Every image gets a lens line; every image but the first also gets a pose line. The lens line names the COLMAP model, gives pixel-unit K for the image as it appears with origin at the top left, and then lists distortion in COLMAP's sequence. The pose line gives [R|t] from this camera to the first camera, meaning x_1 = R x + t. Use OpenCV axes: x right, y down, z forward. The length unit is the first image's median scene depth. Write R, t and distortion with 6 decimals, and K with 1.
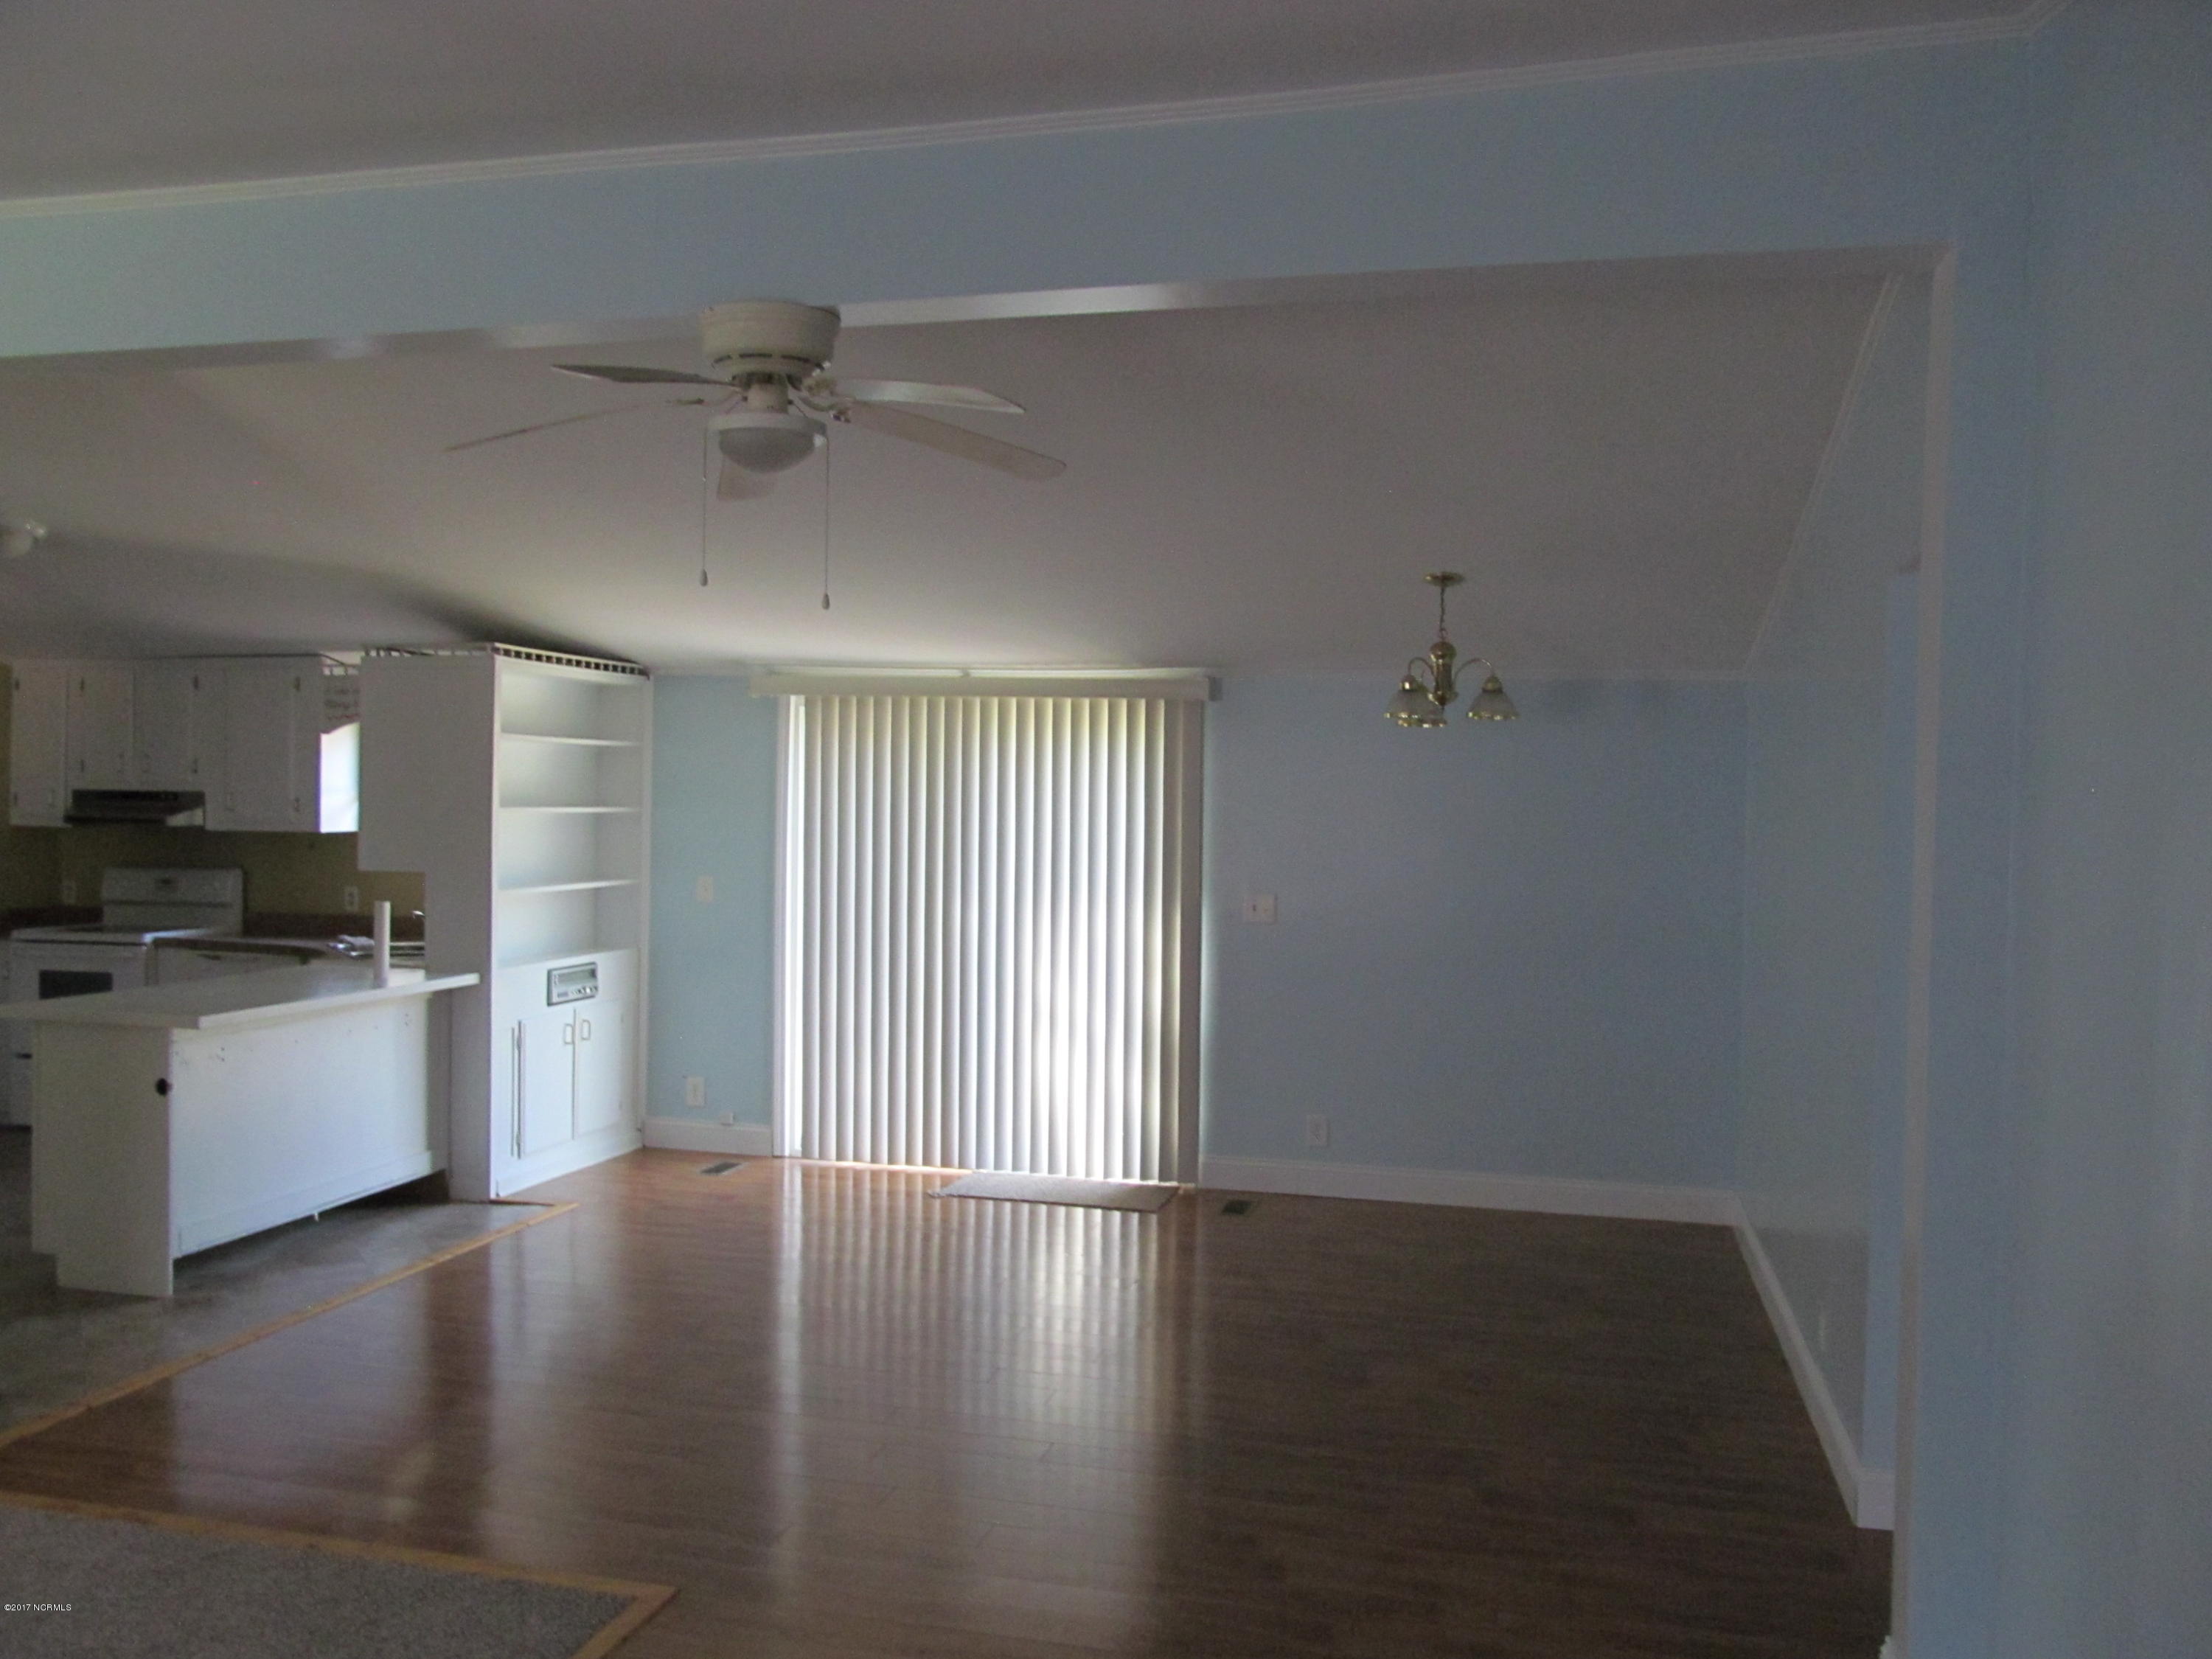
lens RADIAL K [[1810.3, 0, 1108.9], [0, 1810.3, 865.7], [0, 0, 1]] dist [-0.010007, -0.009710]
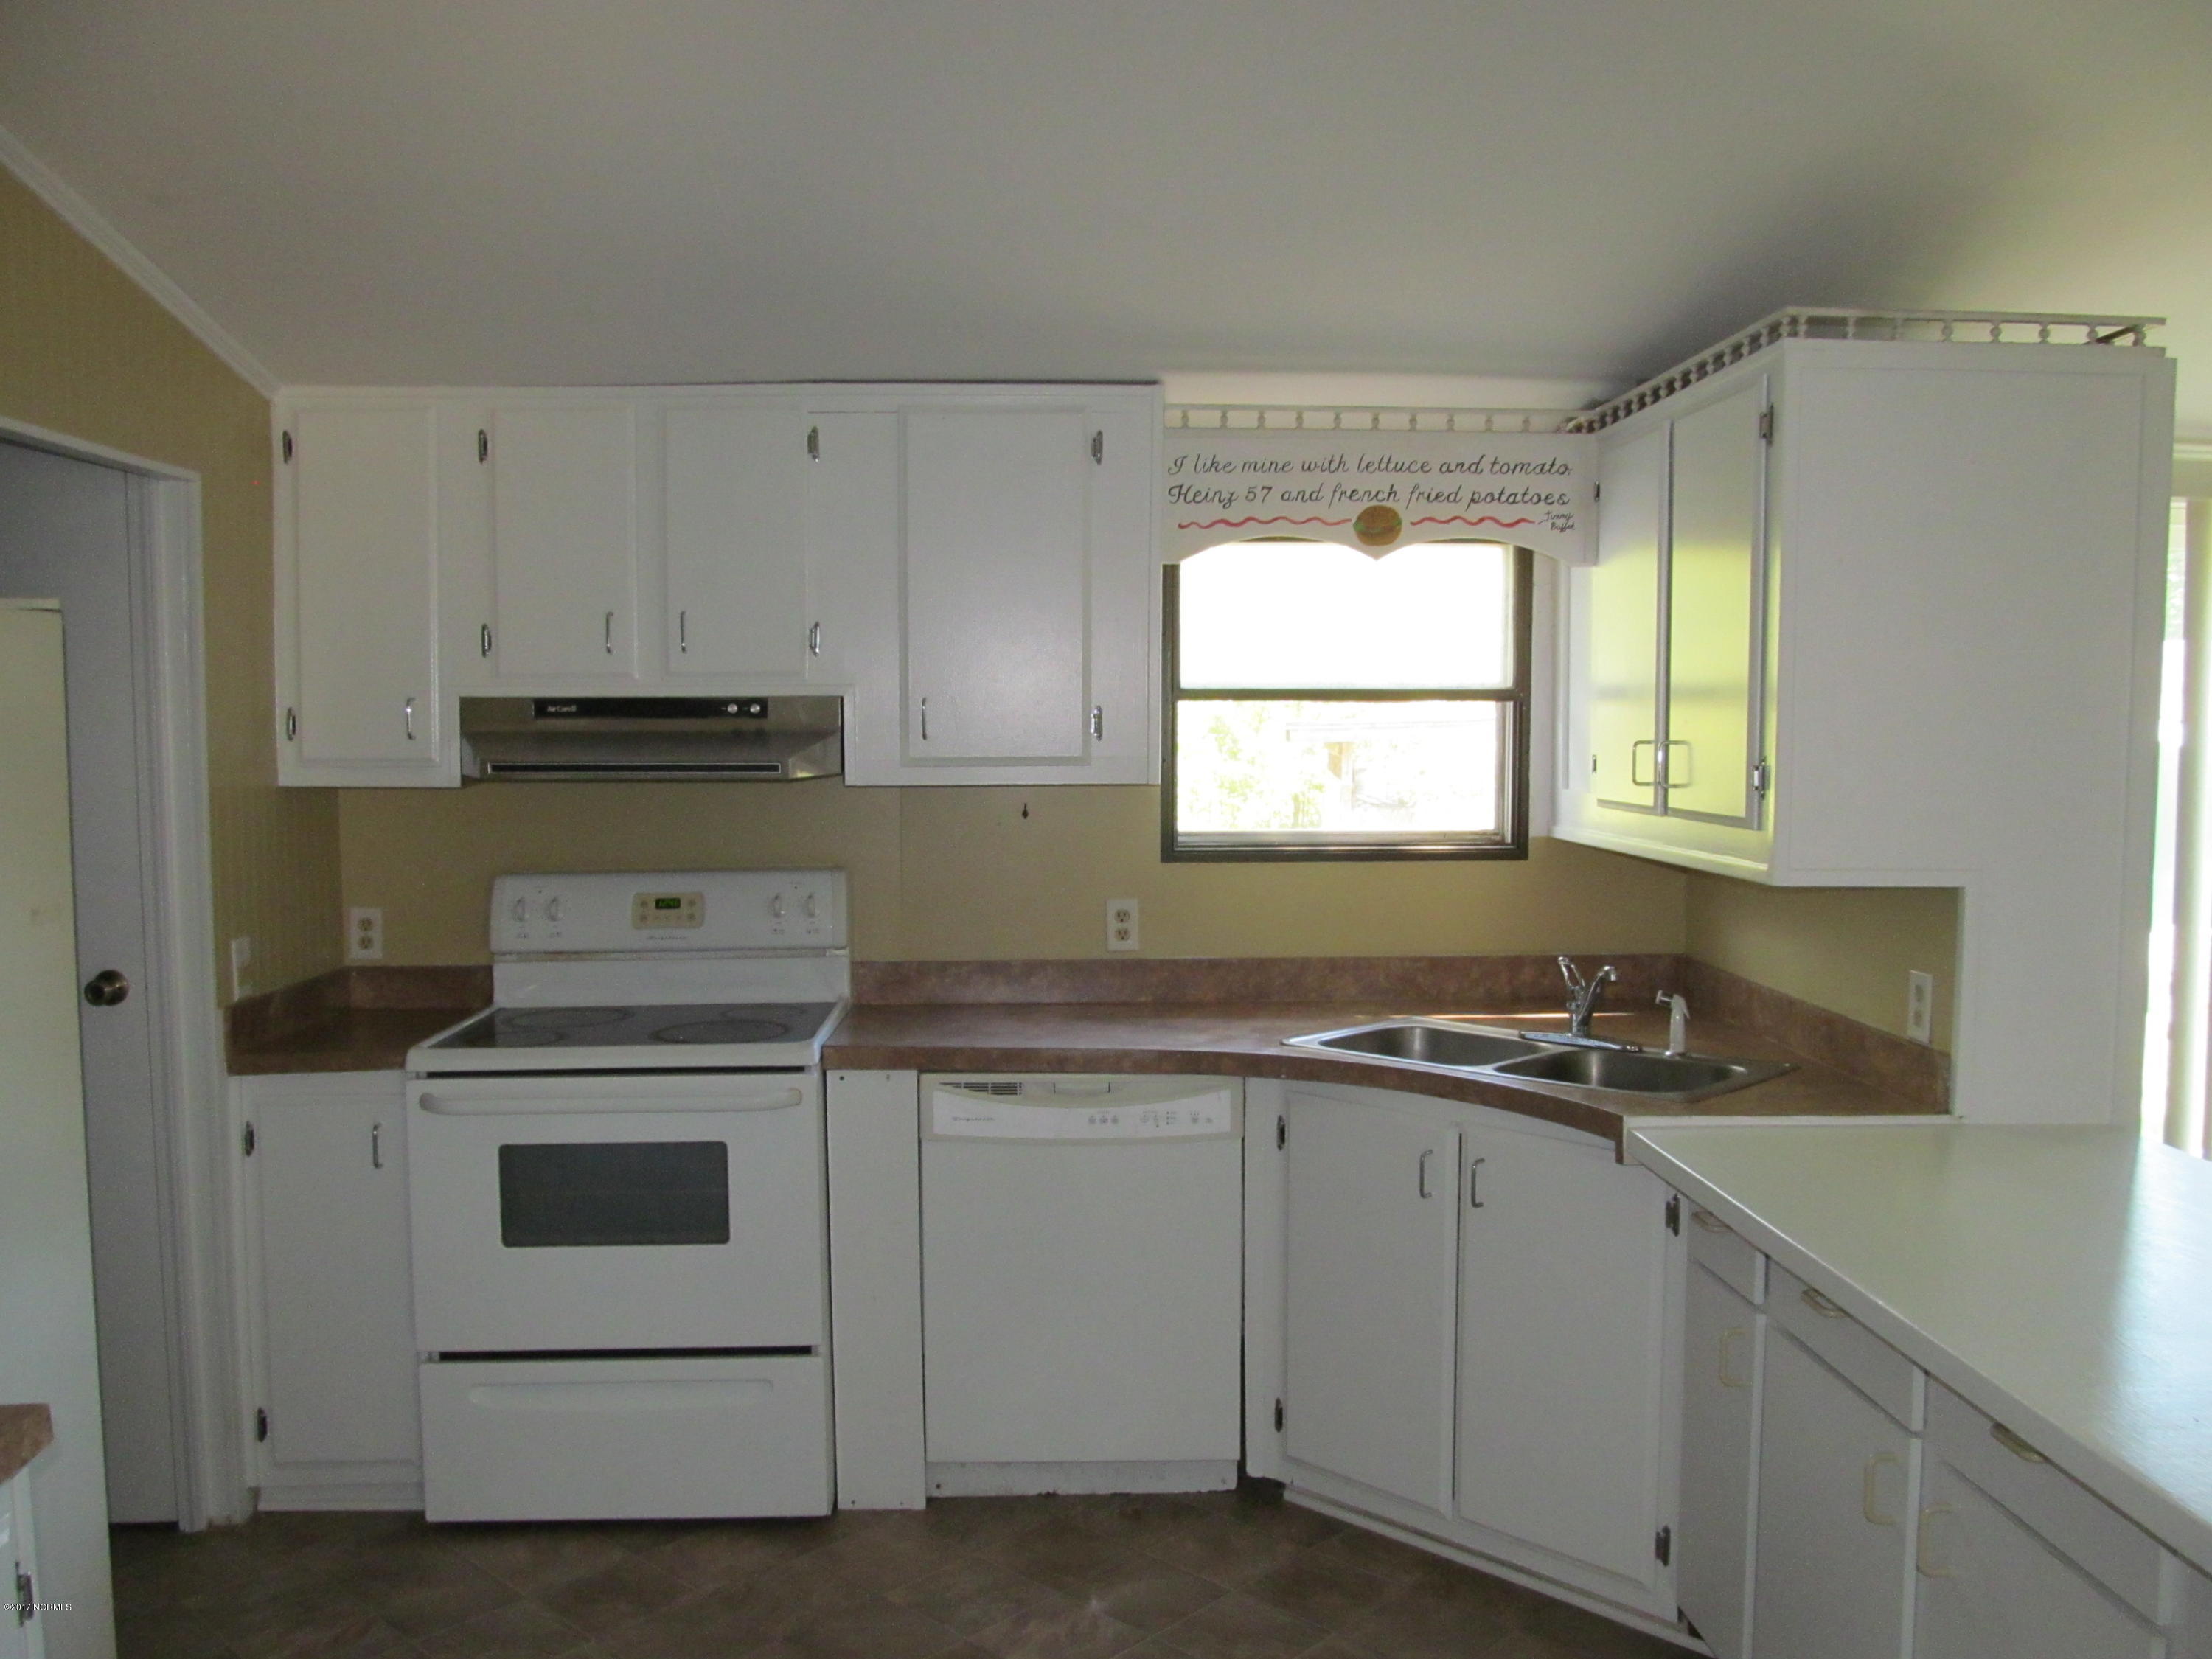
lens RADIAL K [[1810.3, 0, 1108.9], [0, 1810.3, 865.7], [0, 0, 1]] dist [-0.010007, -0.009710]
pose [[0.962538, -0.035632, 0.268797, -0.545603], [0.023446, 0.998552, 0.048411, -0.019842], [-0.270132, -0.040295, 0.961980, 0.550845]]
